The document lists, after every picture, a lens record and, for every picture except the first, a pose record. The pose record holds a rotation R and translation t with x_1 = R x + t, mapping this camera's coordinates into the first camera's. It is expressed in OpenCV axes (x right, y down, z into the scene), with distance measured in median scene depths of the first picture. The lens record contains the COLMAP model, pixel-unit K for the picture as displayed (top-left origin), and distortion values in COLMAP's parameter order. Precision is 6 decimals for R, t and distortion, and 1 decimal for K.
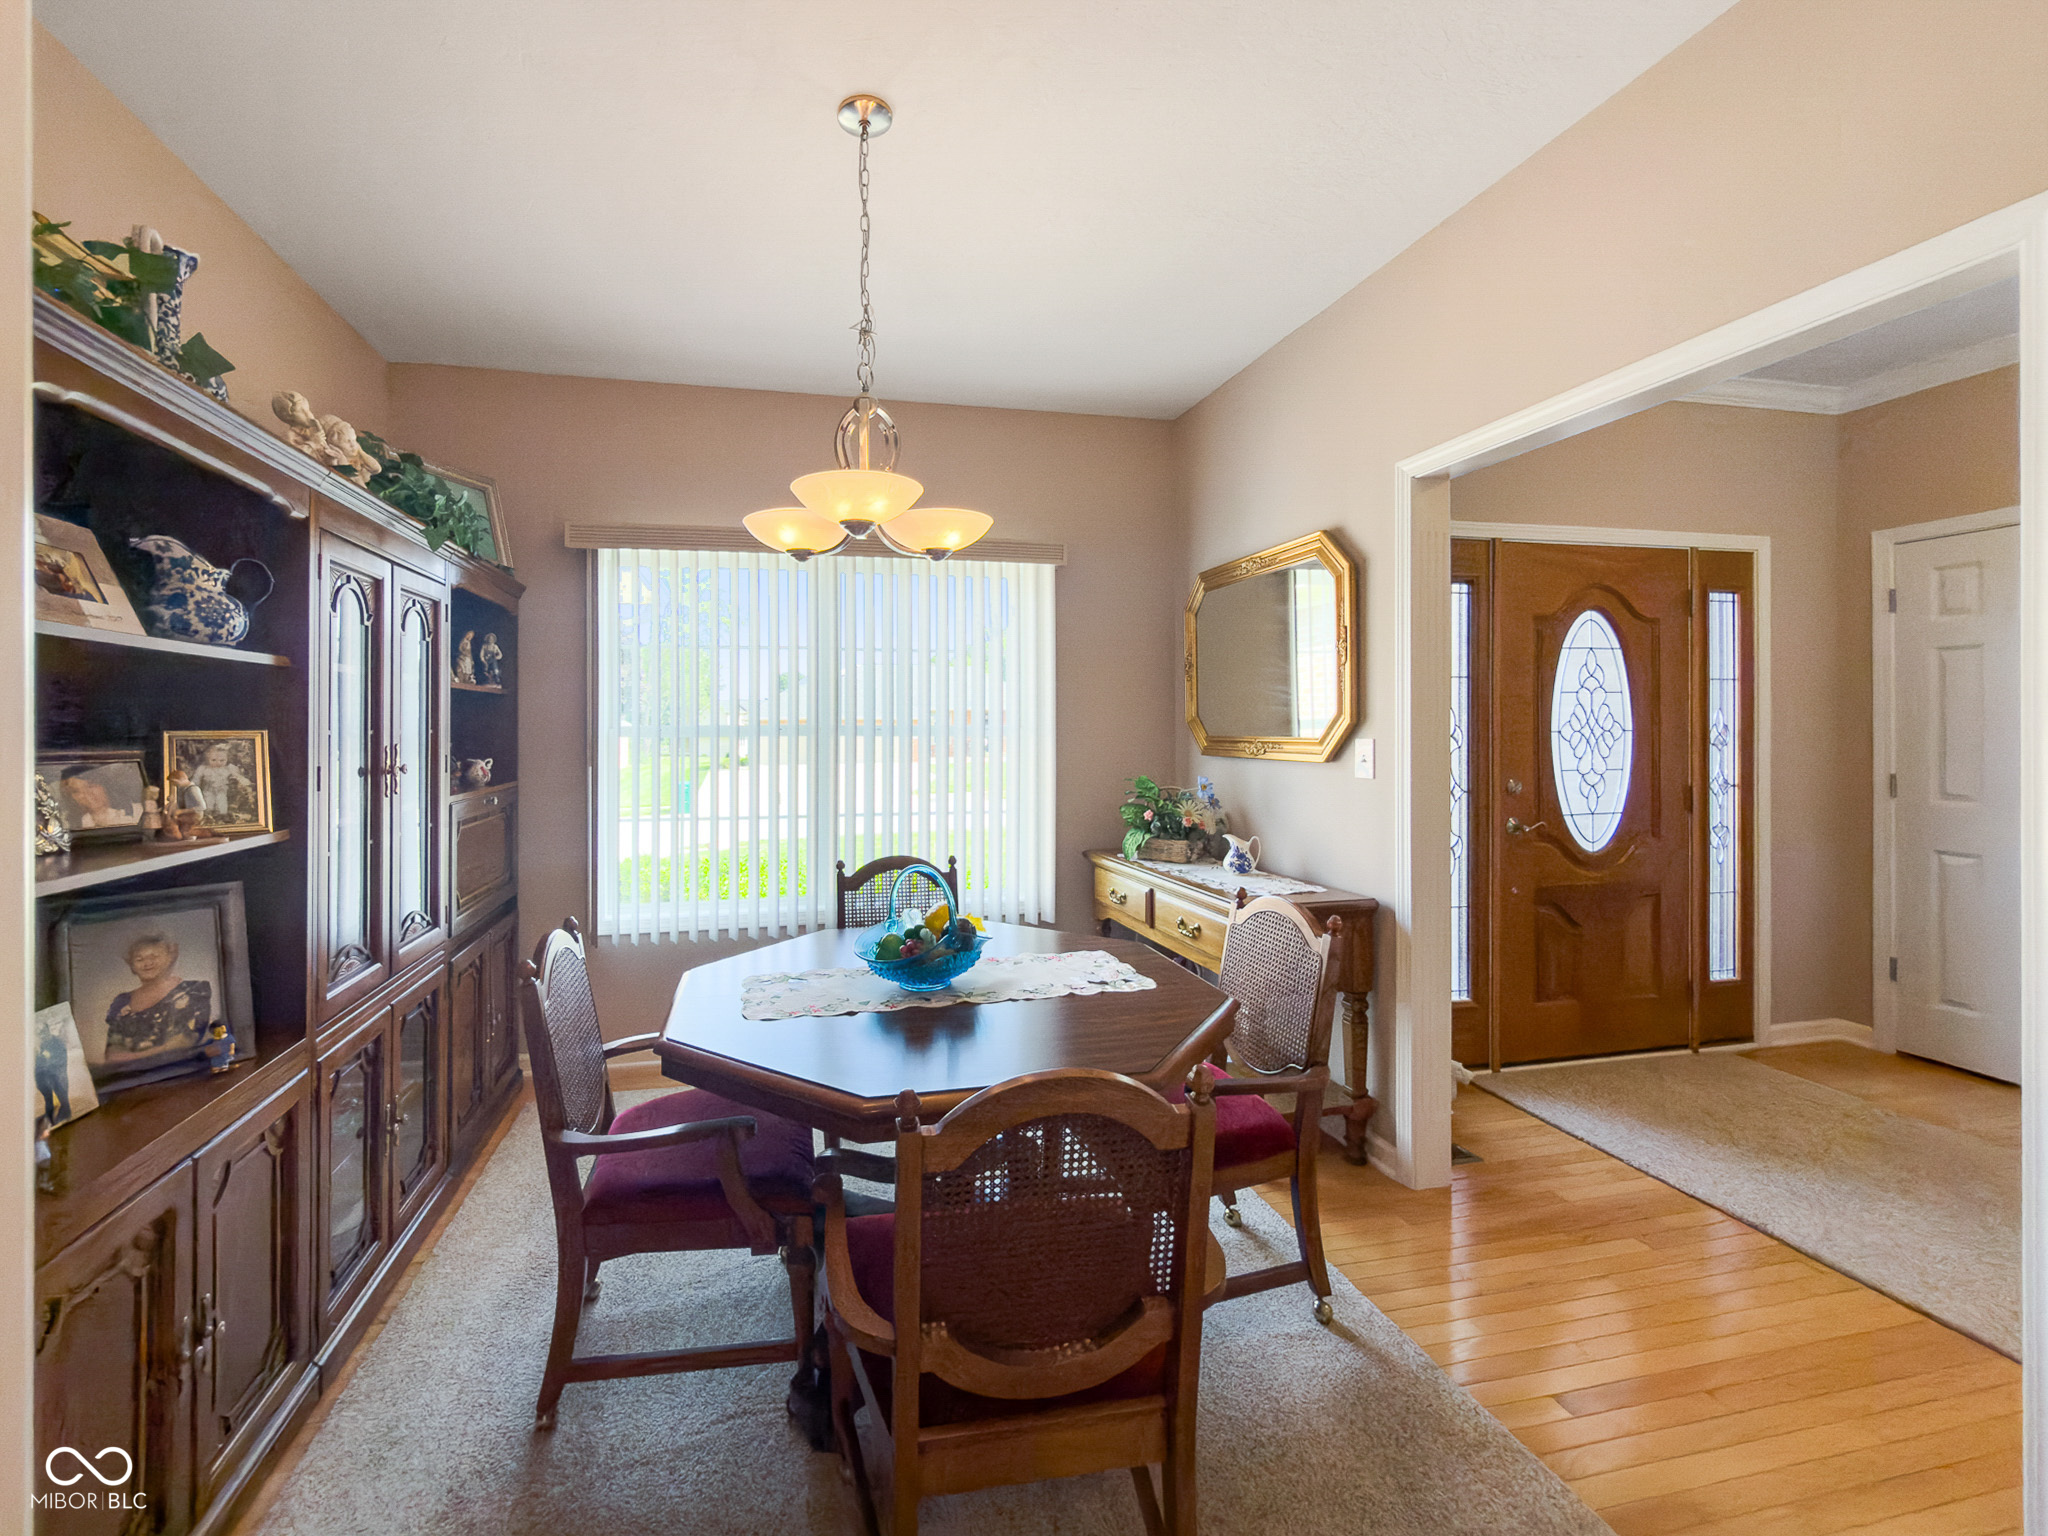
lens RADIAL K [[823.7, 0, 1025.7], [0, 823.7, 752.6], [0, 0, 1]] dist [0.001297, 0.000316]
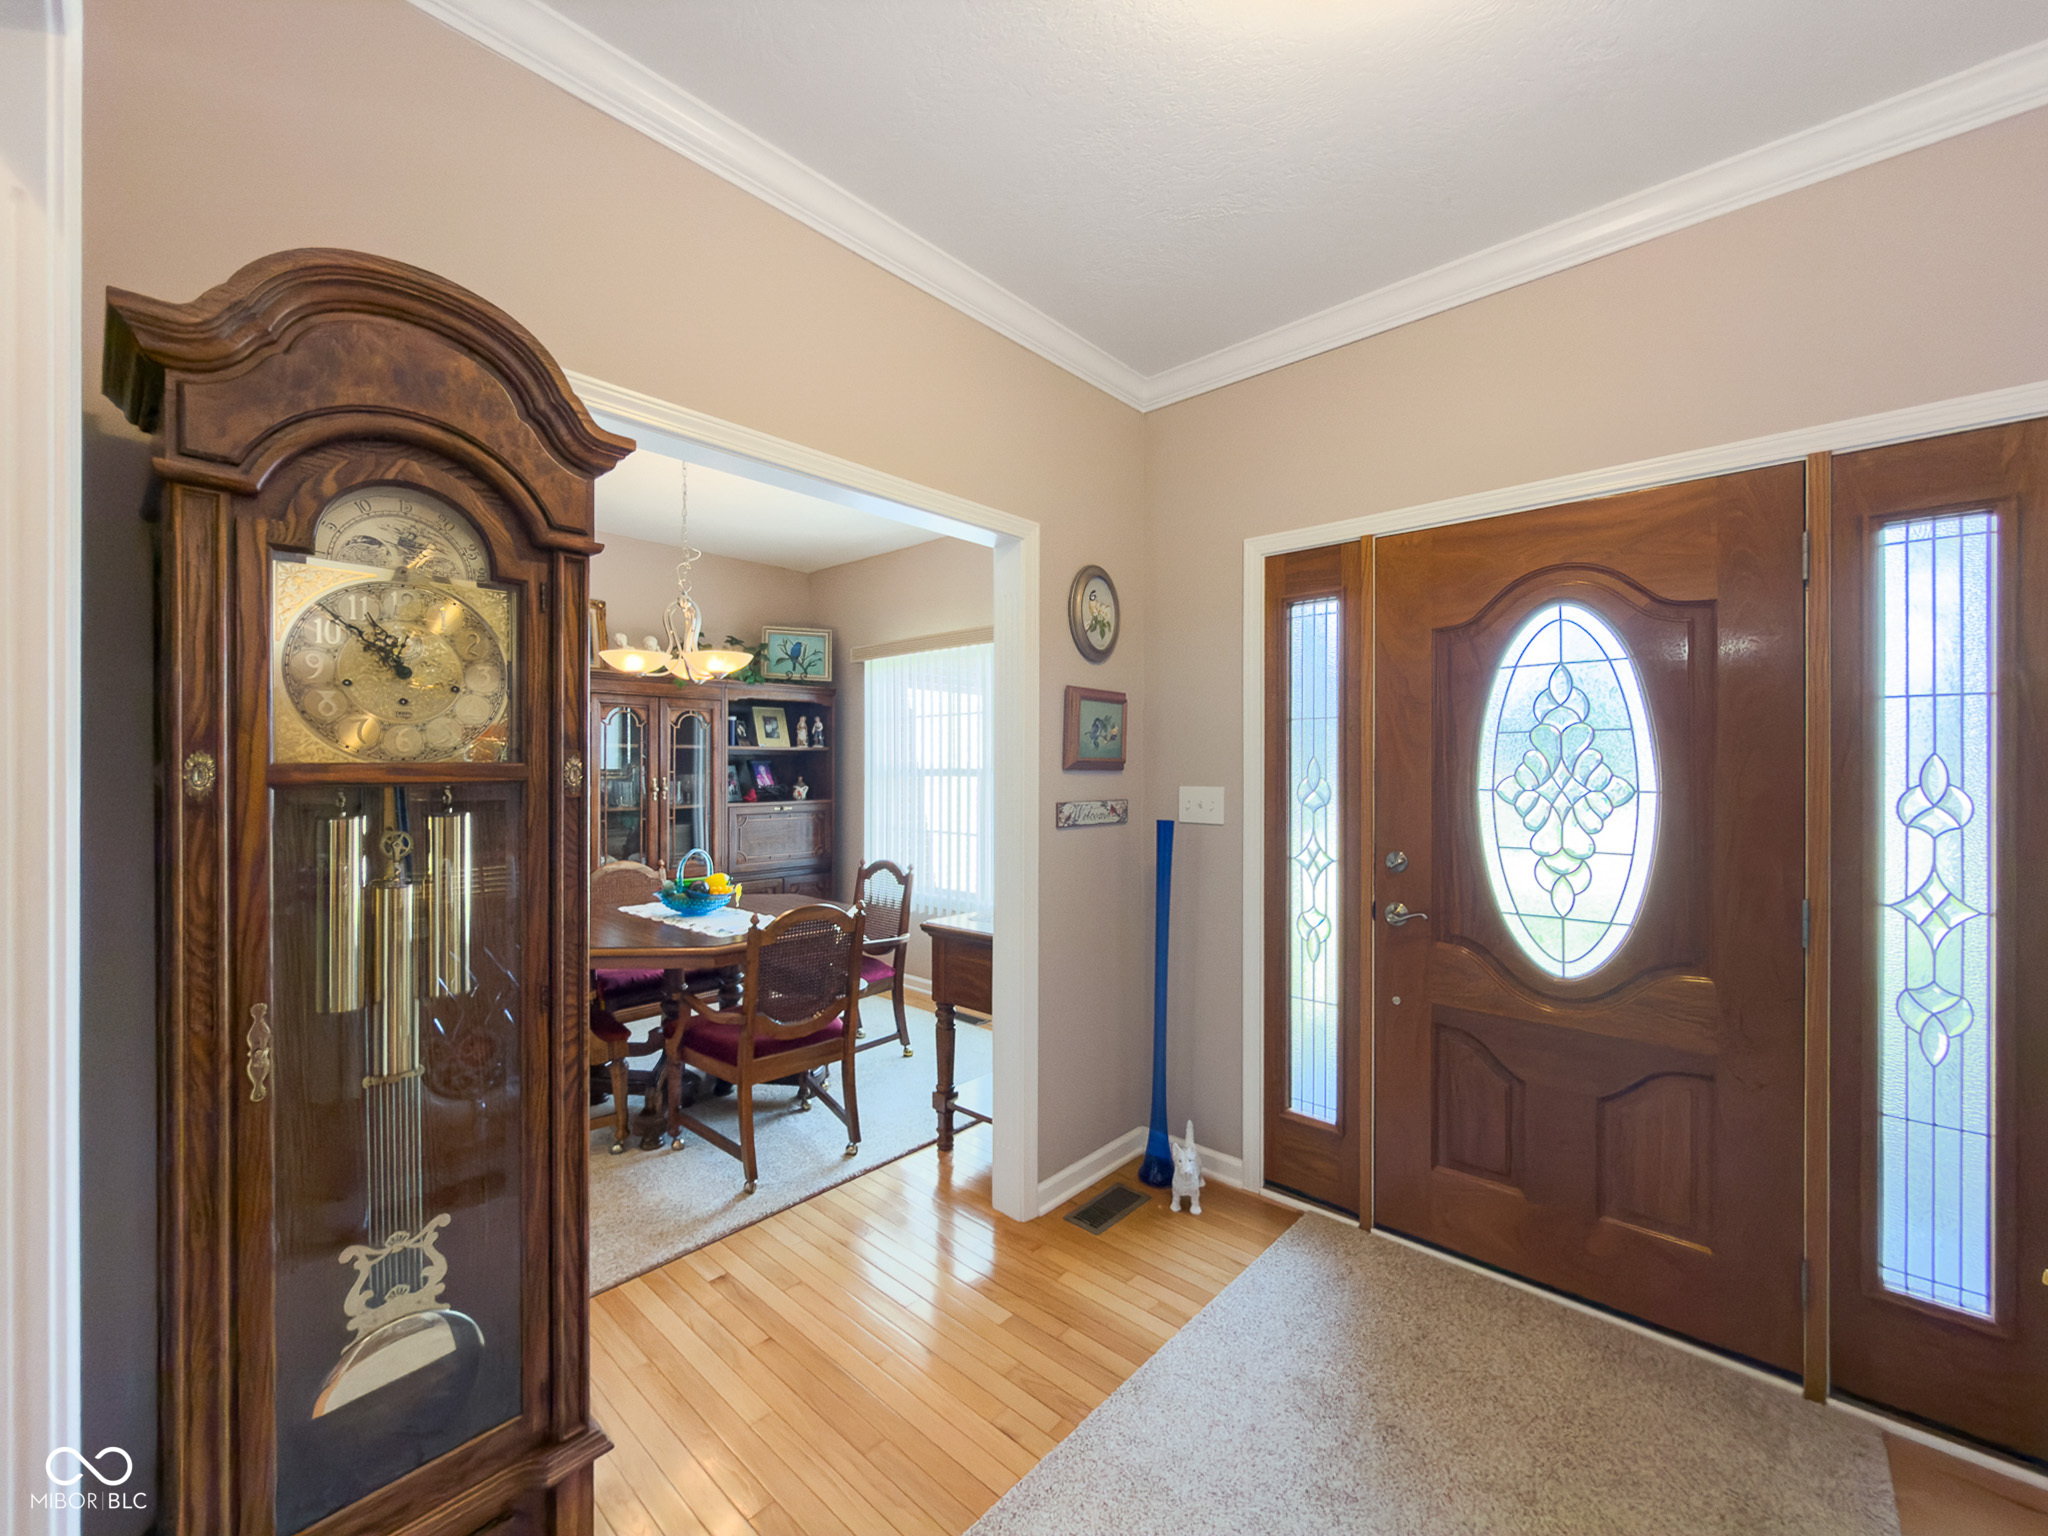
lens RADIAL K [[822.0, 0, 1024.0], [0, 822.0, 768.0], [0, 0, 1]] dist [0.000910, 0.000293]
pose [[0.581866, 0.011654, -0.813201, 0.979806], [-0.017349, 0.999848, 0.001915, -0.038518], [0.813100, 0.012994, 0.581979, 0.278439]]
